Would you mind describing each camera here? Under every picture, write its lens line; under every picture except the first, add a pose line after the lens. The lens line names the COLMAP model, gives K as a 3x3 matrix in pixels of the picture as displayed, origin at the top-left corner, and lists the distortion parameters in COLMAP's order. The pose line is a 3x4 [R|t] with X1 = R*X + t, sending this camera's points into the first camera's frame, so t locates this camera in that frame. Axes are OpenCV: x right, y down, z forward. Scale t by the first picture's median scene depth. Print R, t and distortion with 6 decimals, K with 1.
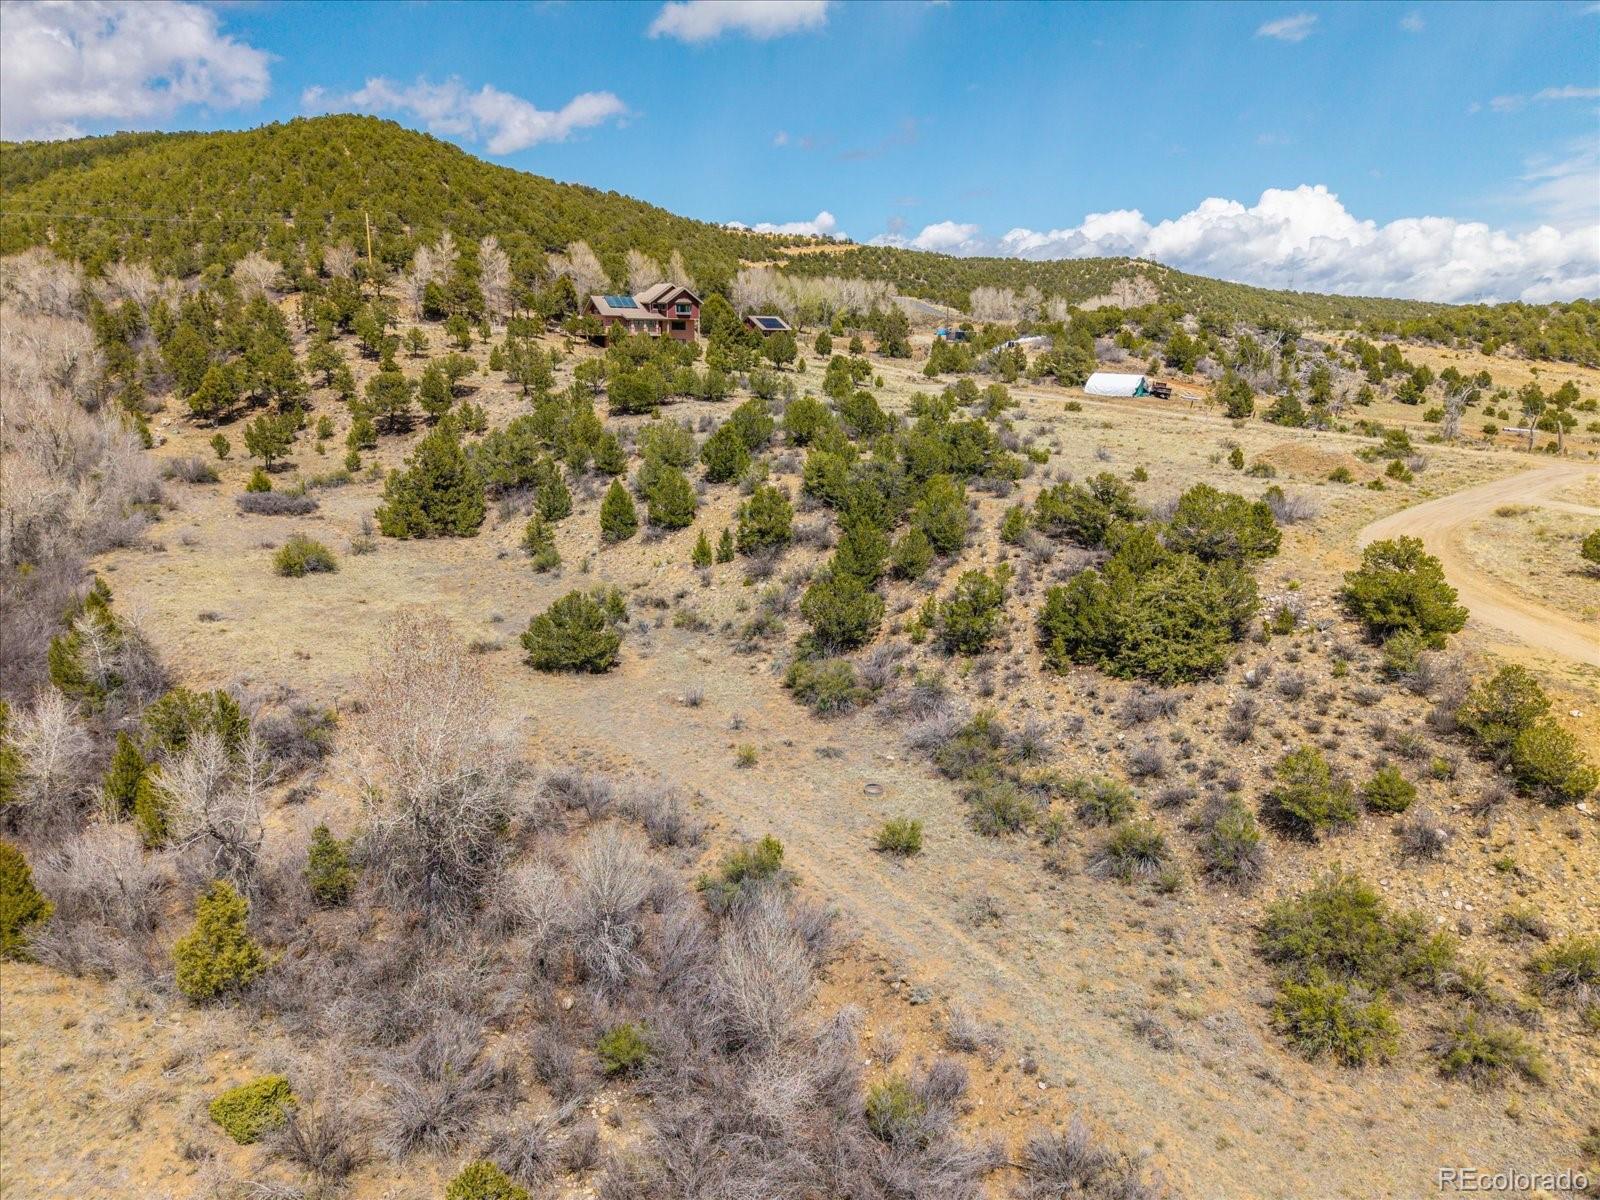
lens RADIAL K [[1071.7, 0, 803.5], [0, 1071.7, 592.3], [0, 0, 1]] dist [0.021499, -0.022015]
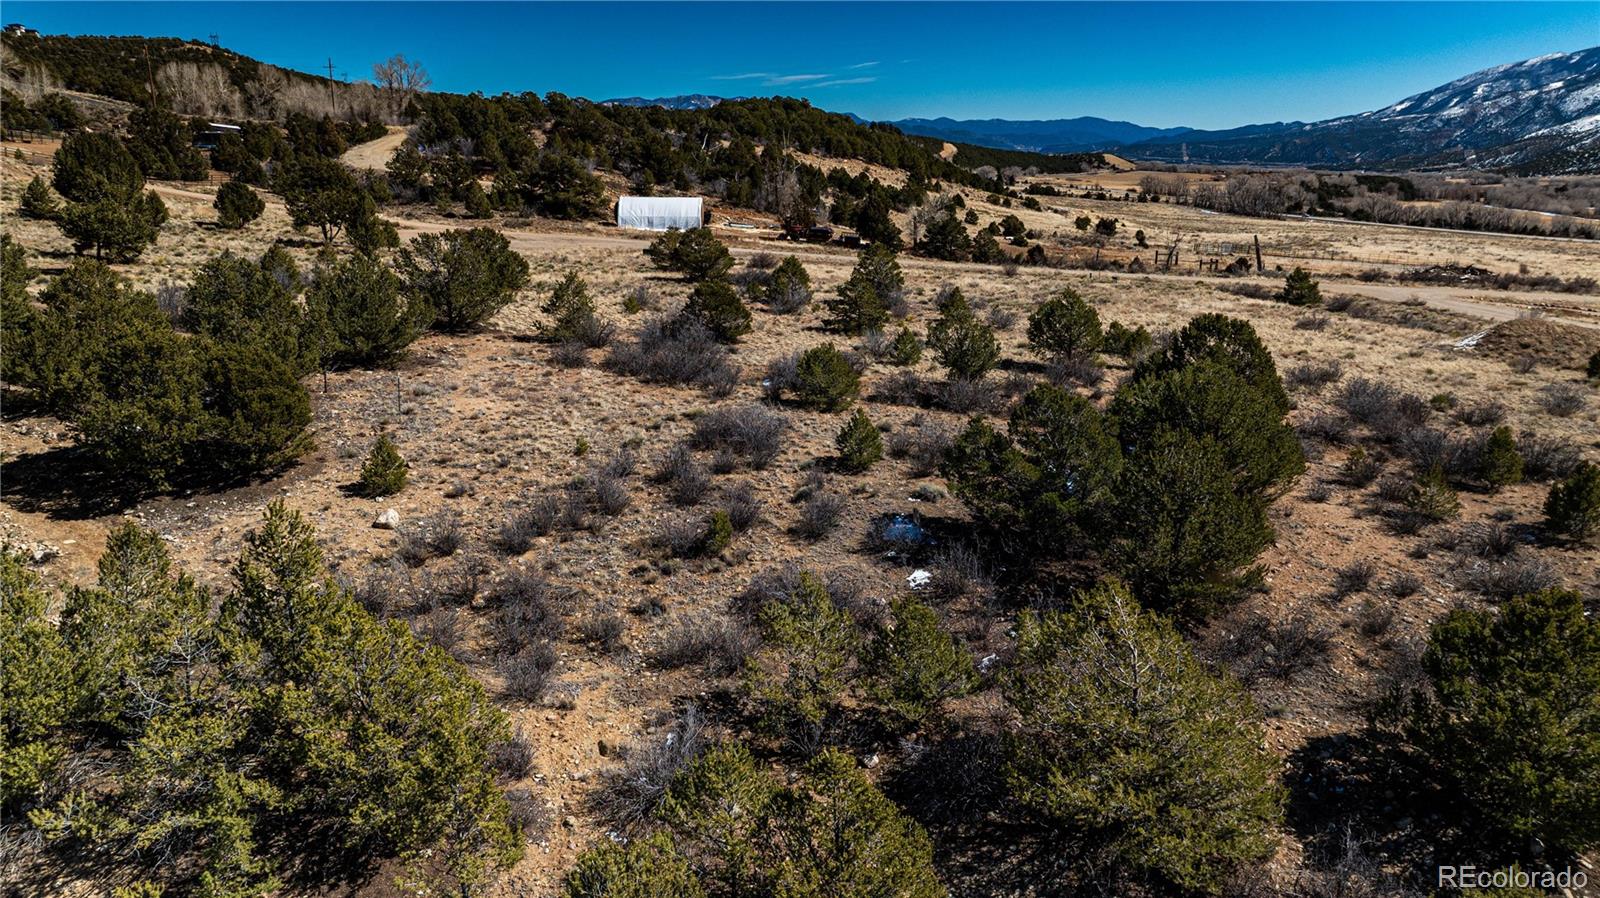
lens RADIAL K [[1131.9, 0, 799.5], [0, 1131.9, 437.6], [0, 0, 1]] dist [-0.029962, 0.021905]
pose [[0.684245, -0.196885, 0.702171, -0.419852], [0.175486, 0.979025, 0.103507, -0.302826], [-0.707823, 0.052397, 0.704444, 1.208955]]
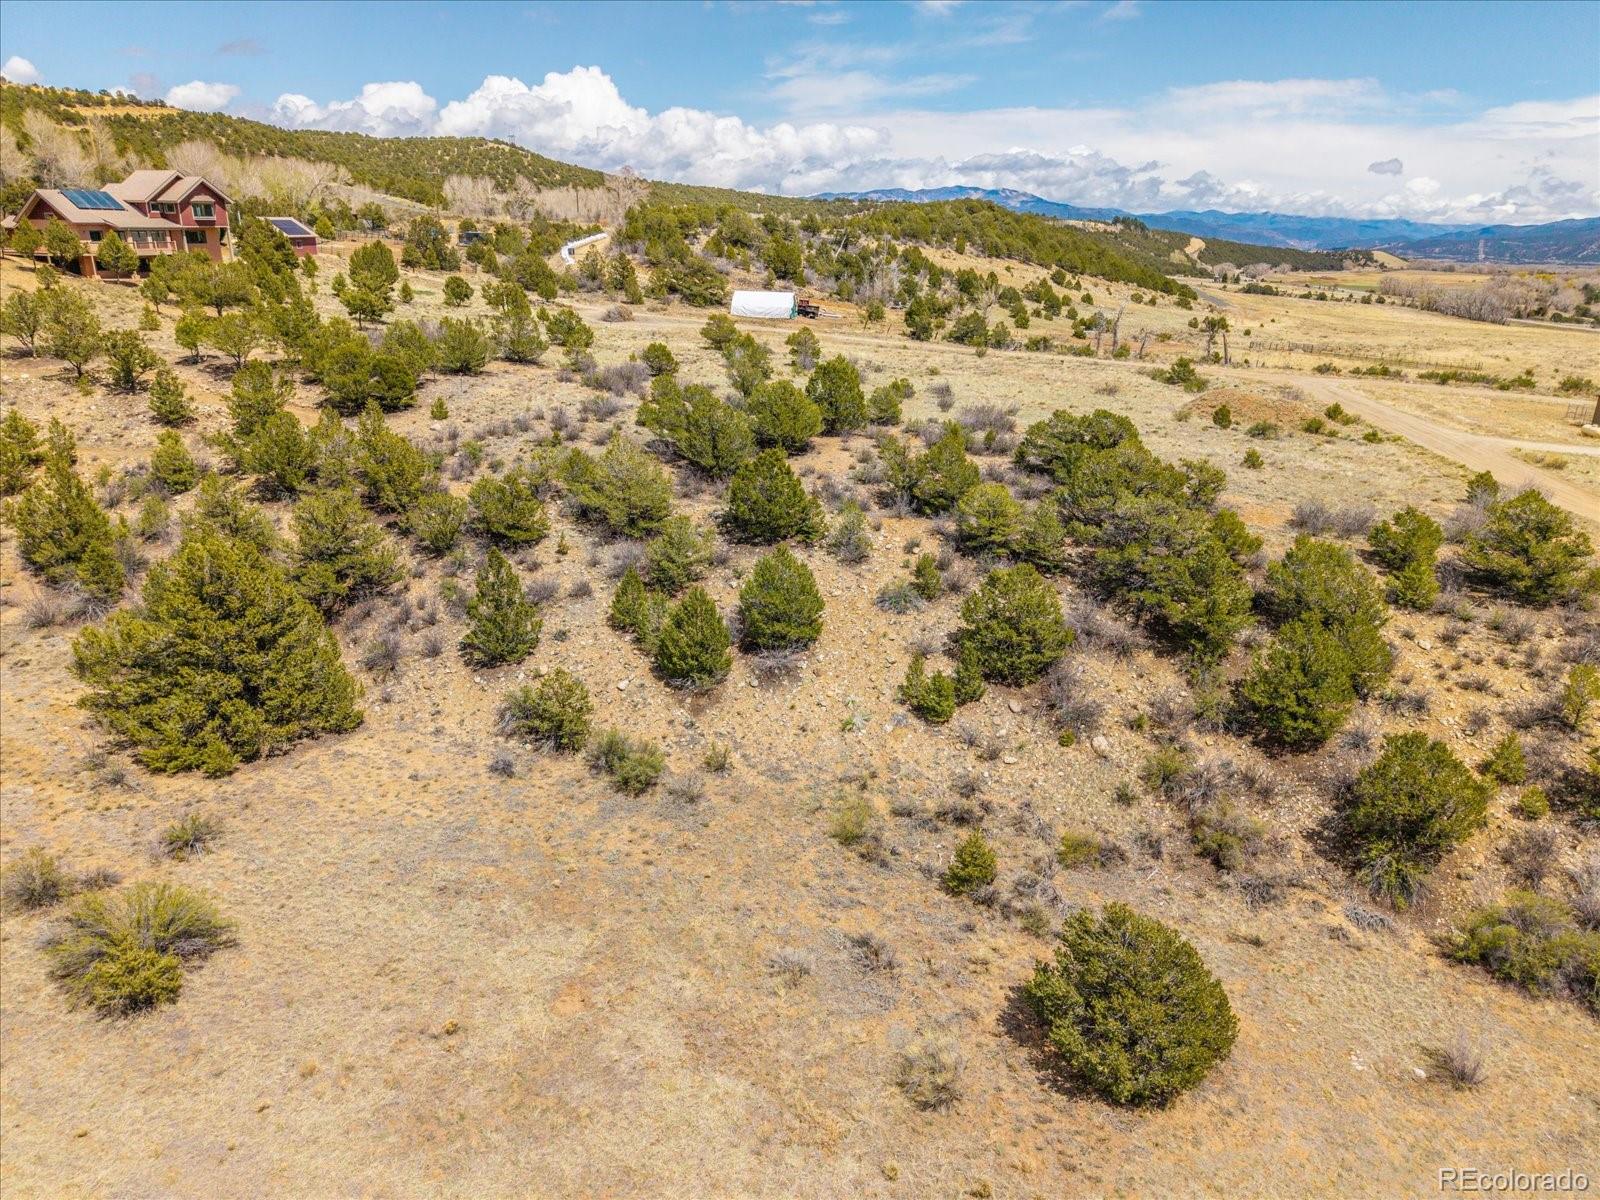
lens RADIAL K [[1071.7, 0, 795.5], [0, 1071.7, 600.1], [0, 0, 1]] dist [0.021499, -0.022015]
pose [[0.831676, -0.184092, 0.523855, -0.503592], [0.127833, 0.981578, 0.141996, -0.200760], [-0.540345, -0.051129, 0.839889, 0.619575]]
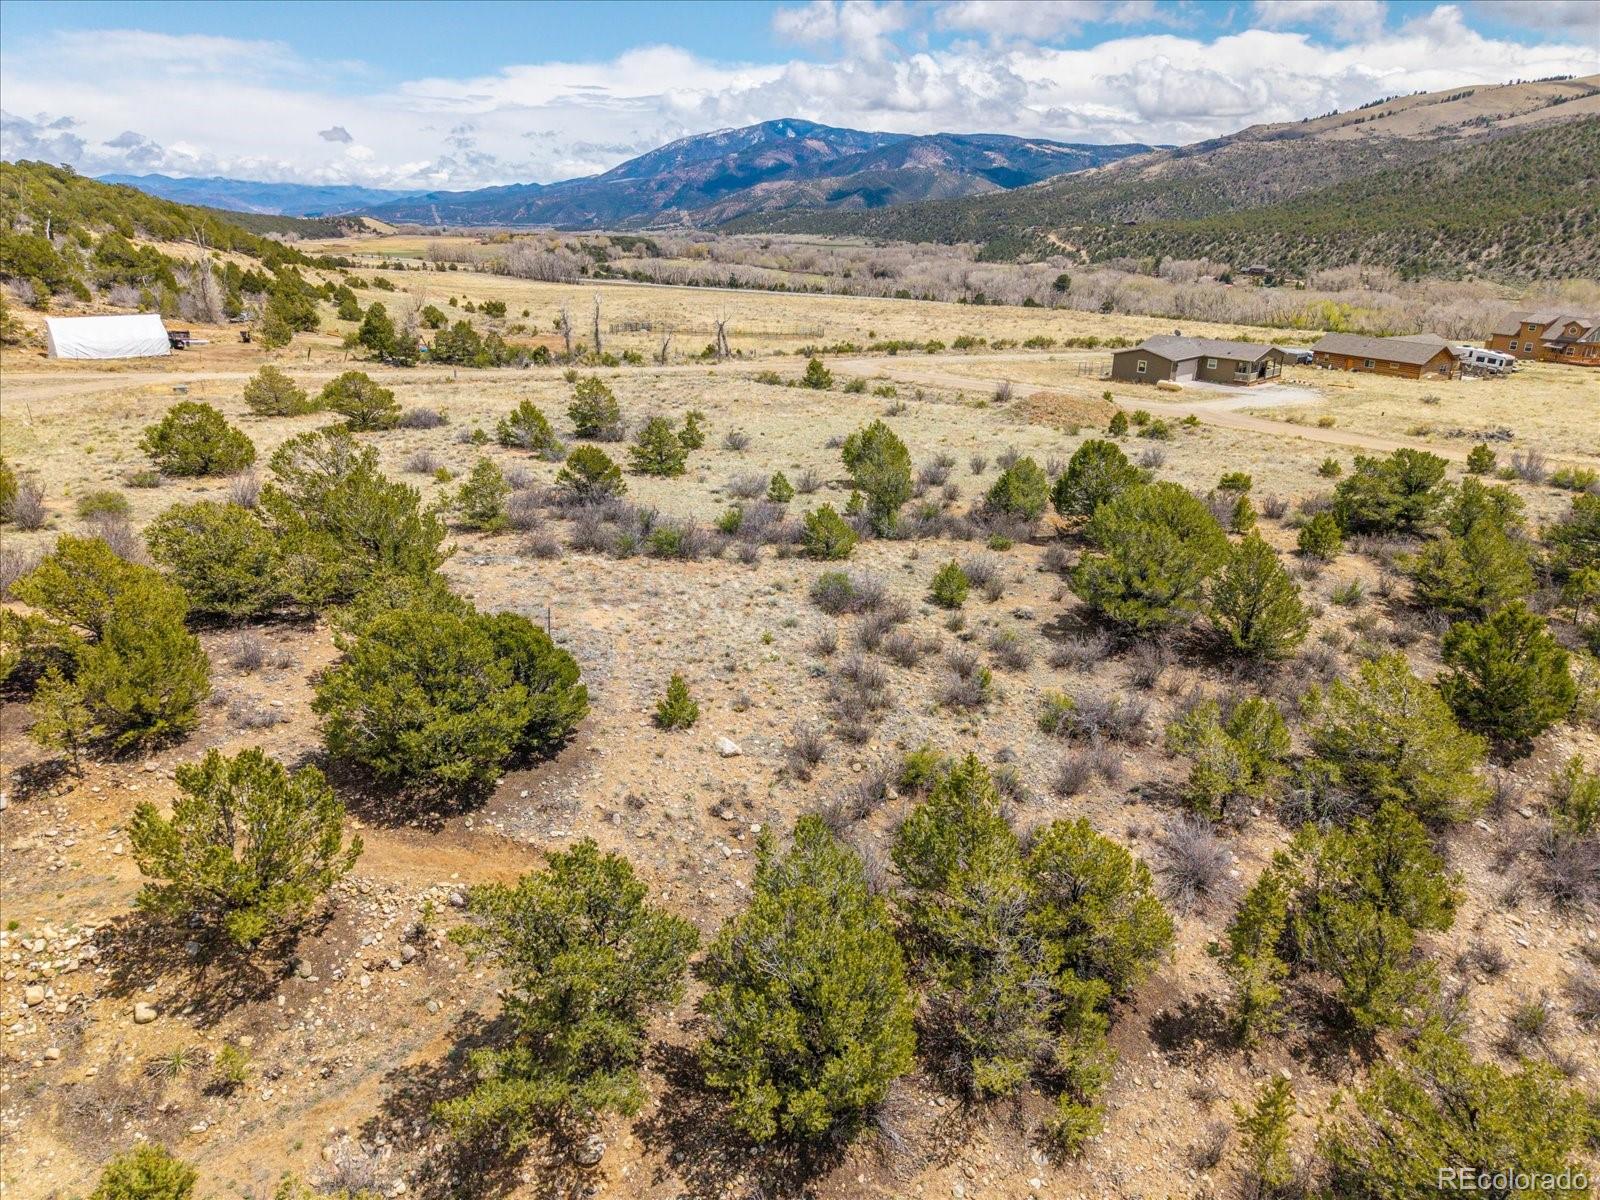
lens RADIAL K [[1071.7, 0, 801.9], [0, 1071.7, 609.6], [0, 0, 1]] dist [0.021499, -0.022015]
pose [[0.121467, -0.361051, 0.924601, -0.593751], [0.225351, 0.917206, 0.328559, -0.432397], [-0.966676, 0.168451, 0.192774, 1.495011]]
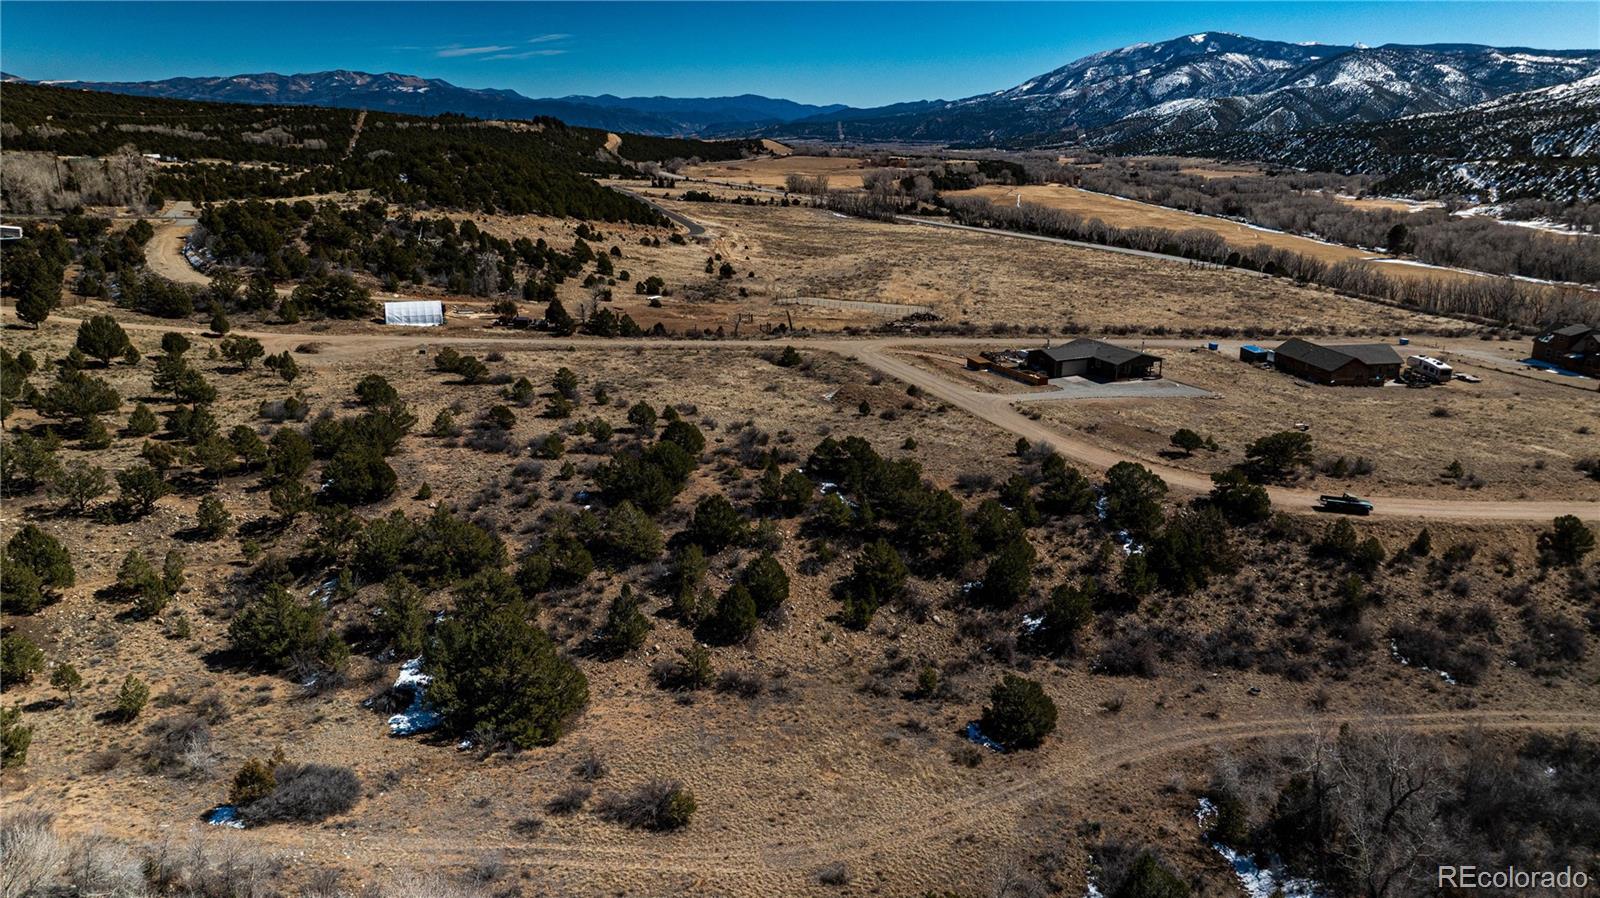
lens RADIAL K [[1131.9, 0, 796.0], [0, 1131.9, 454.9], [0, 0, 1]] dist [-0.029962, 0.021905]
pose [[0.455903, -0.267172, 0.848982, -1.228648], [0.210620, 0.959174, 0.188746, -0.492164], [-0.864749, 0.092763, 0.493562, 0.494911]]
